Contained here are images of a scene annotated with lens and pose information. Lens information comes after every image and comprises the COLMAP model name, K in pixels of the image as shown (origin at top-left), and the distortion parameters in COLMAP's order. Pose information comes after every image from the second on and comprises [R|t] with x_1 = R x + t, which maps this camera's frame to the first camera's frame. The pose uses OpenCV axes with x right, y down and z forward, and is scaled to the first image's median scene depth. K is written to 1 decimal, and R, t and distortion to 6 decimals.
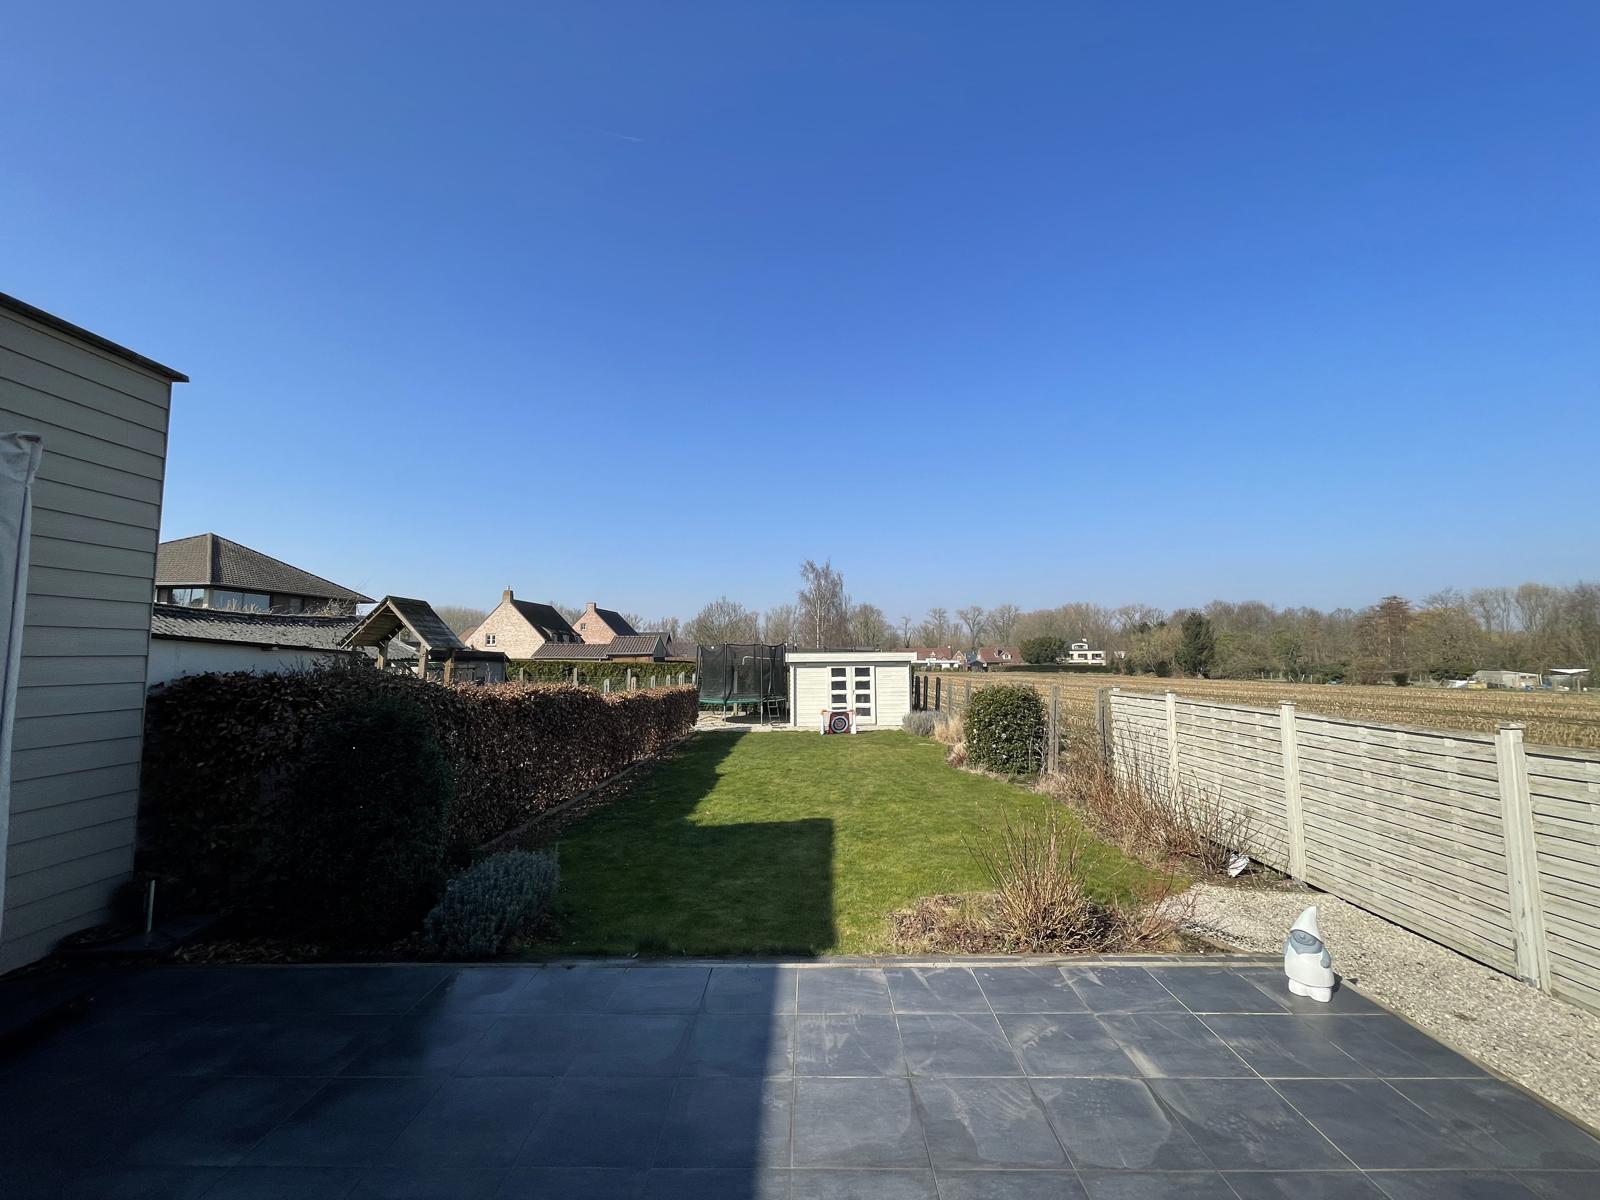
lens RADIAL K [[647.5, 0, 807.9], [0, 647.5, 590.5], [0, 0, 1]] dist [-0.001631, 0.000646]
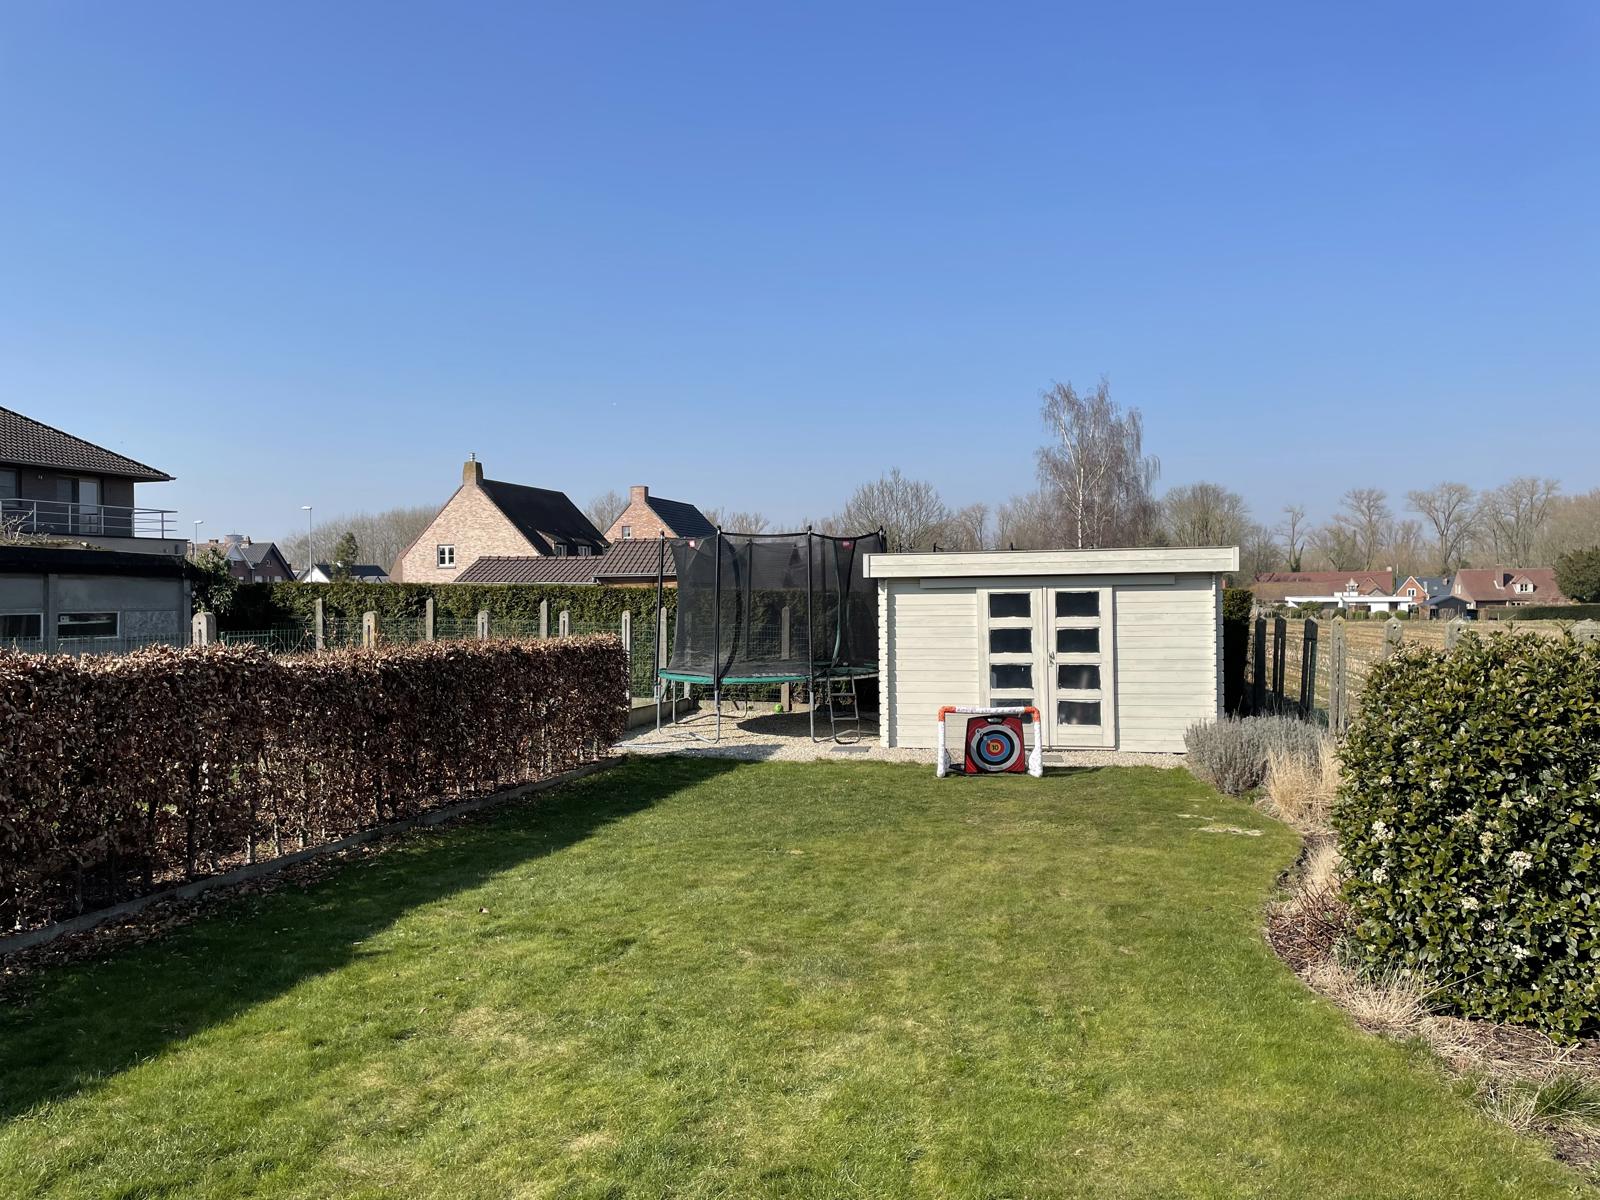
lens RADIAL K [[1195.1, 0, 793.2], [0, 1195.1, 587.9], [0, 0, 1]] dist [0.026379, -0.021049]
pose [[0.969214, -0.005225, -0.246164, 0.094613], [0.029167, 0.995172, 0.093714, 0.049902], [0.244486, -0.098009, 0.964687, 0.318848]]
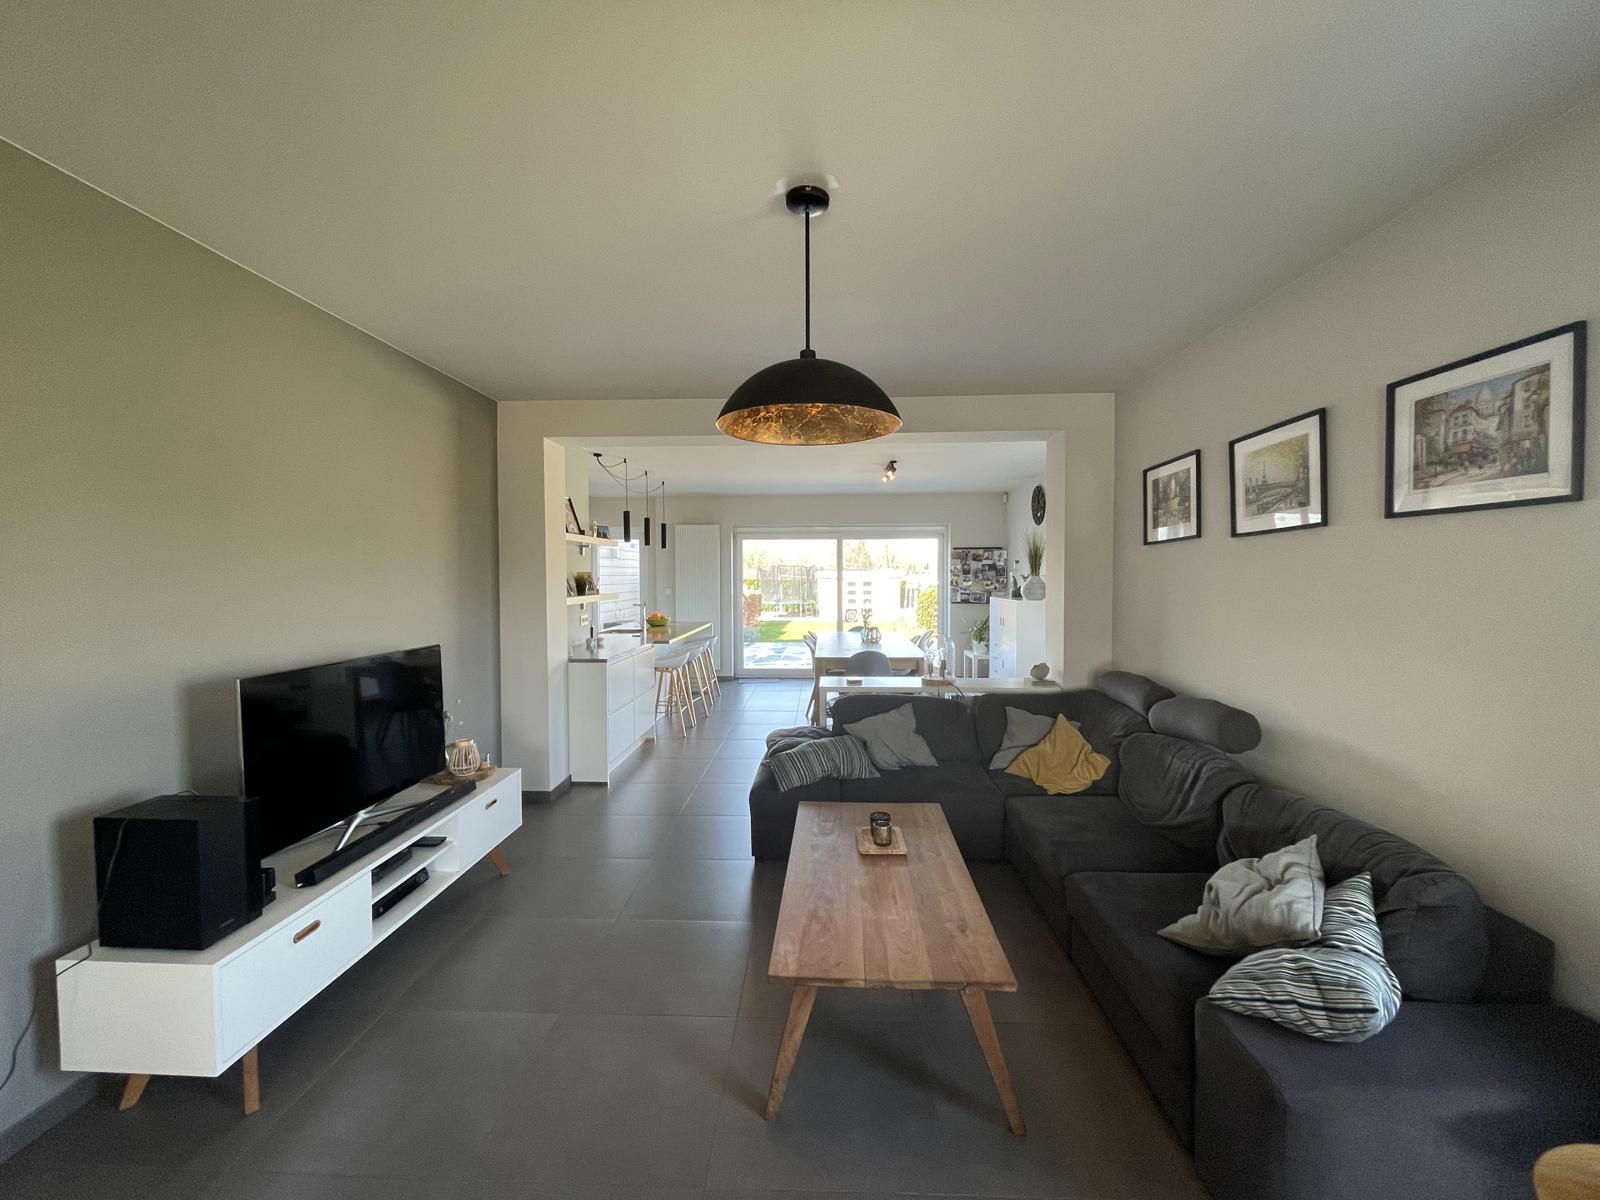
lens RADIAL K [[647.5, 0, 797.2], [0, 647.5, 596.8], [0, 0, 1]] dist [-0.001631, 0.000646]
pose [[0.998765, 0.002185, -0.049639, -0.004510], [0.004300, 0.991483, 0.130167, -0.042406], [0.049501, -0.130219, 0.990249, -0.513274]]
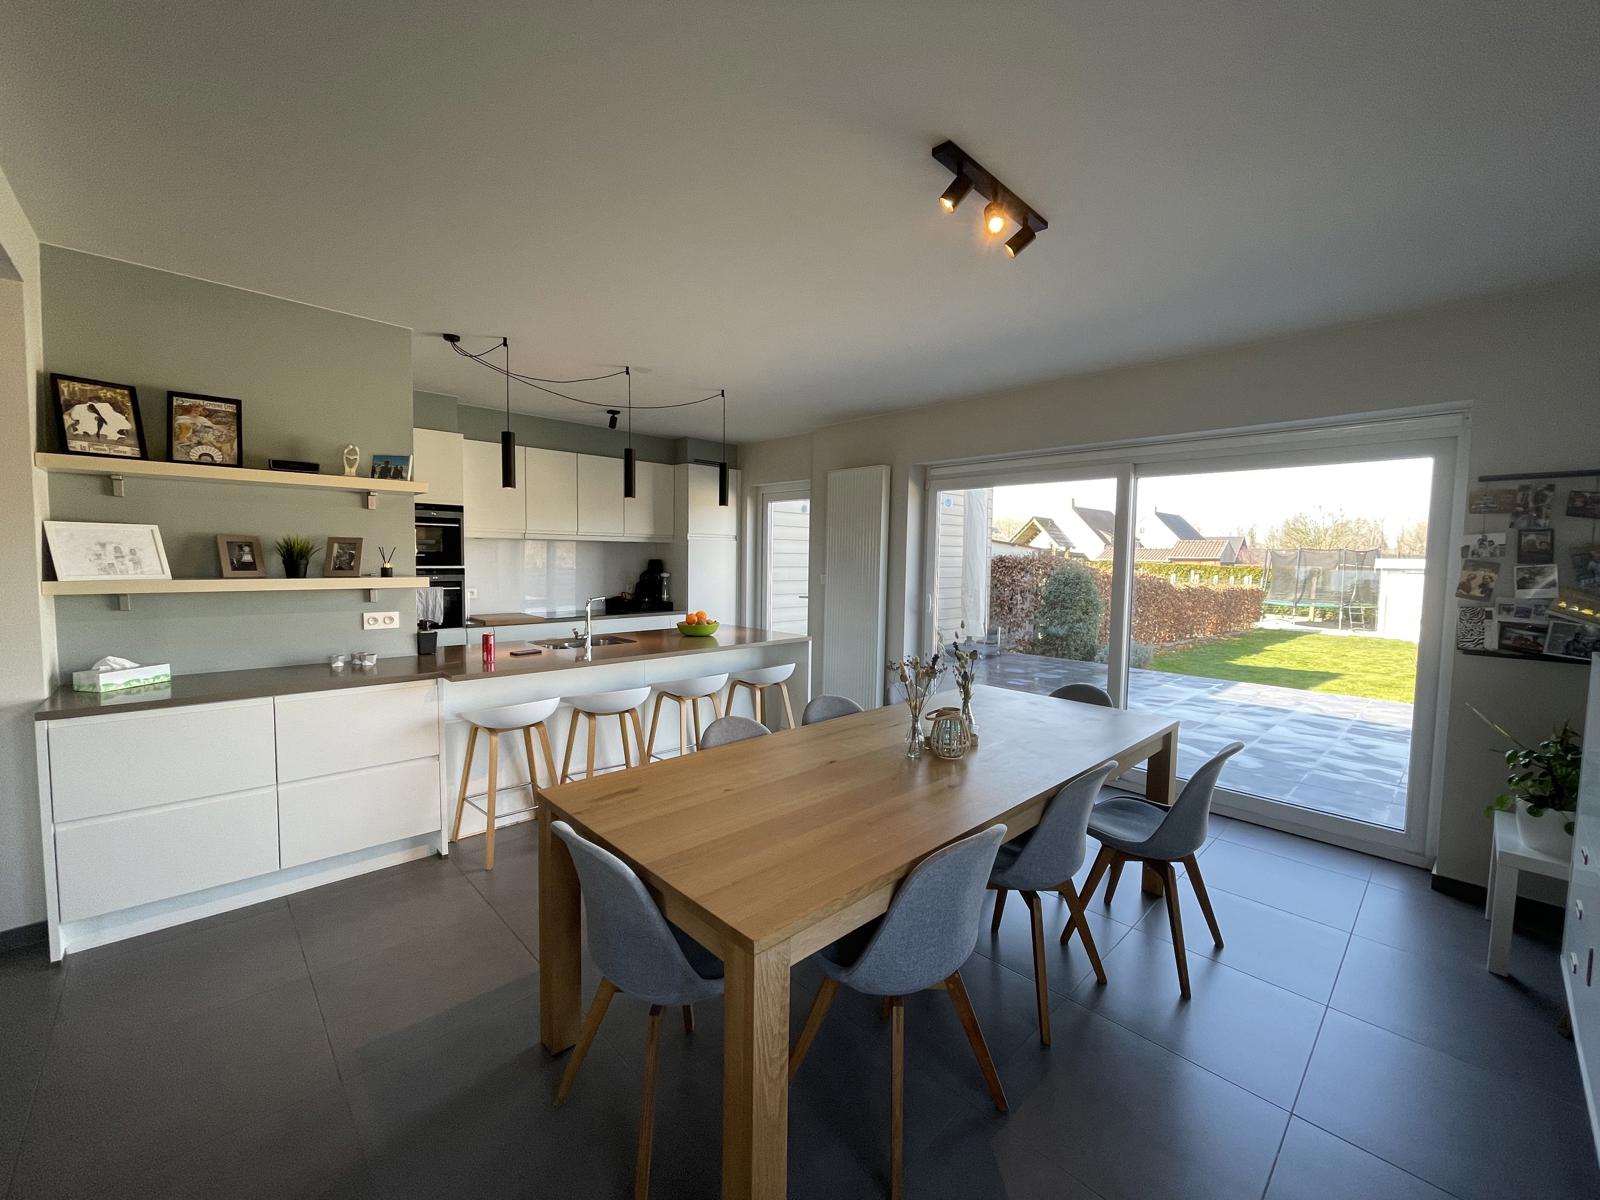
lens RADIAL K [[647.5, 0, 800.6], [0, 647.5, 600.9], [0, 0, 1]] dist [-0.001631, 0.000646]
pose [[0.687096, 0.068406, -0.723339, 0.077845], [0.049393, 0.988857, 0.140434, -0.019199], [0.724886, -0.132220, 0.676061, -0.280355]]
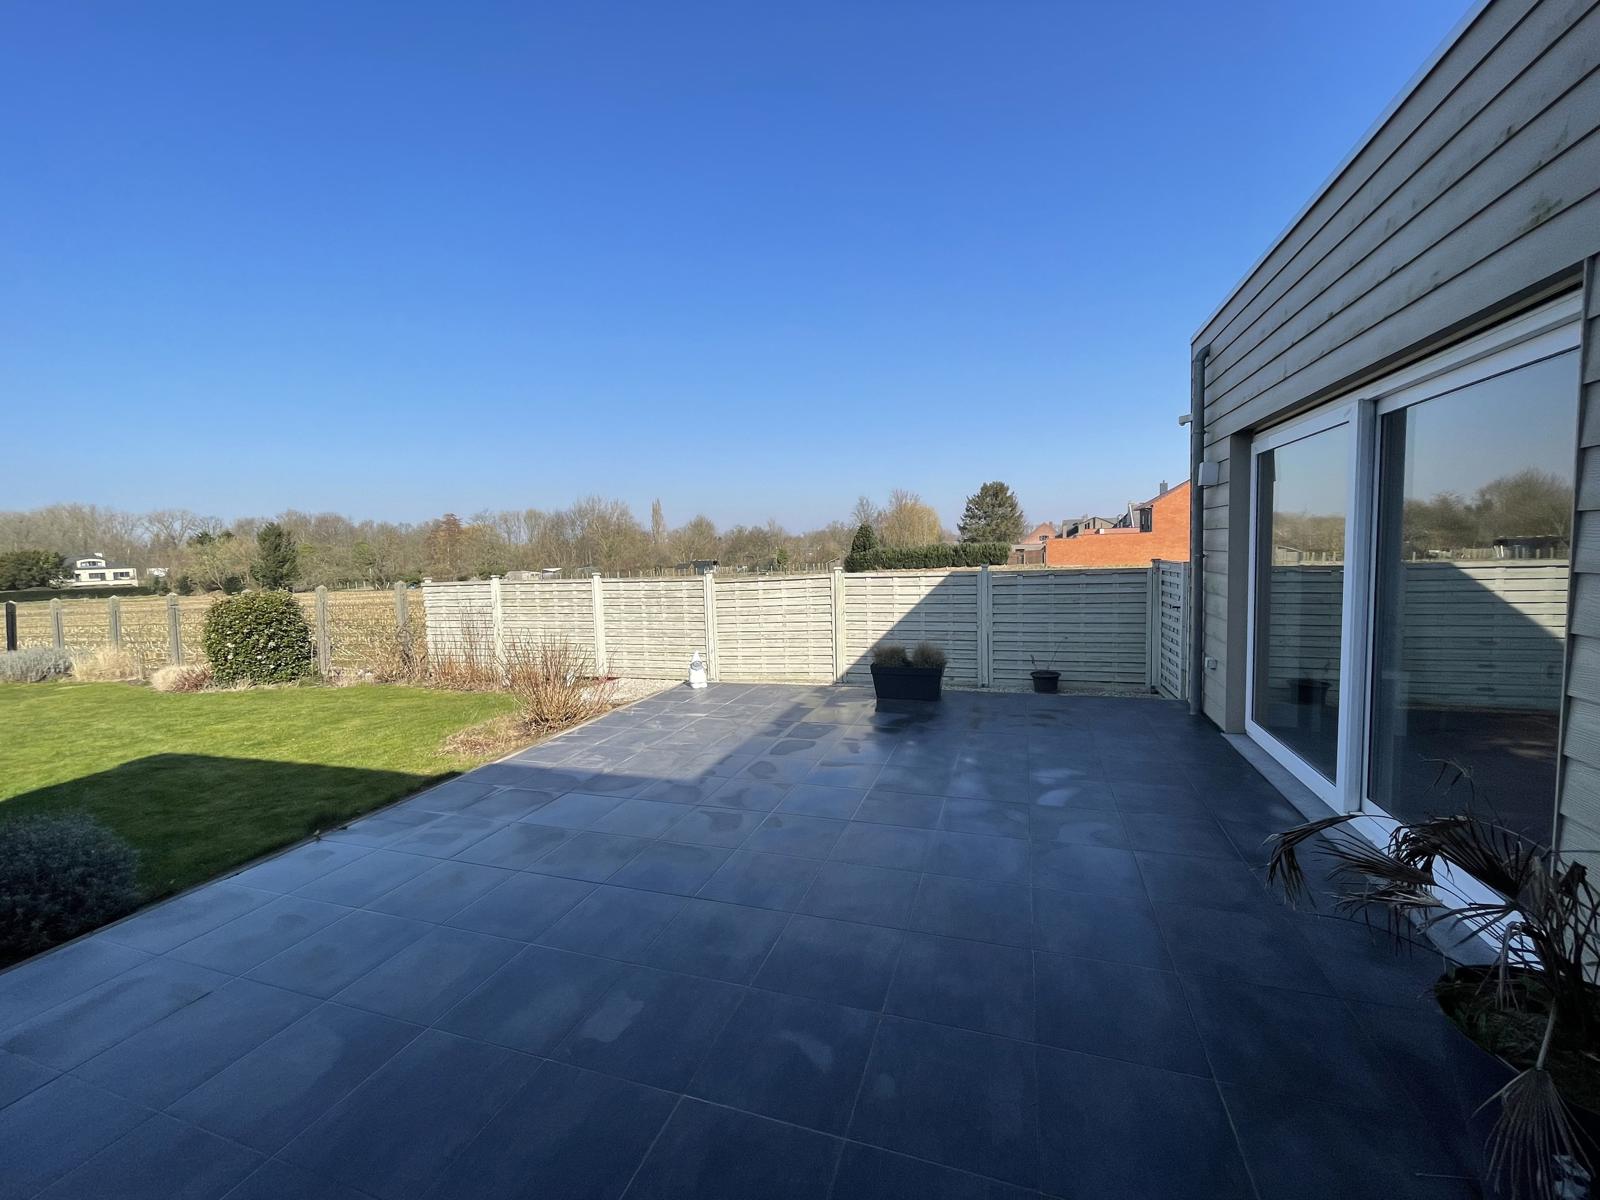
lens RADIAL K [[647.5, 0, 796.3], [0, 647.5, 596.2], [0, 0, 1]] dist [-0.001631, 0.000646]
pose [[0.319796, -0.076243, 0.944414, -0.188571], [-0.059439, 0.993180, 0.100307, 0.010184], [-0.945620, -0.088213, 0.313083, 0.001569]]
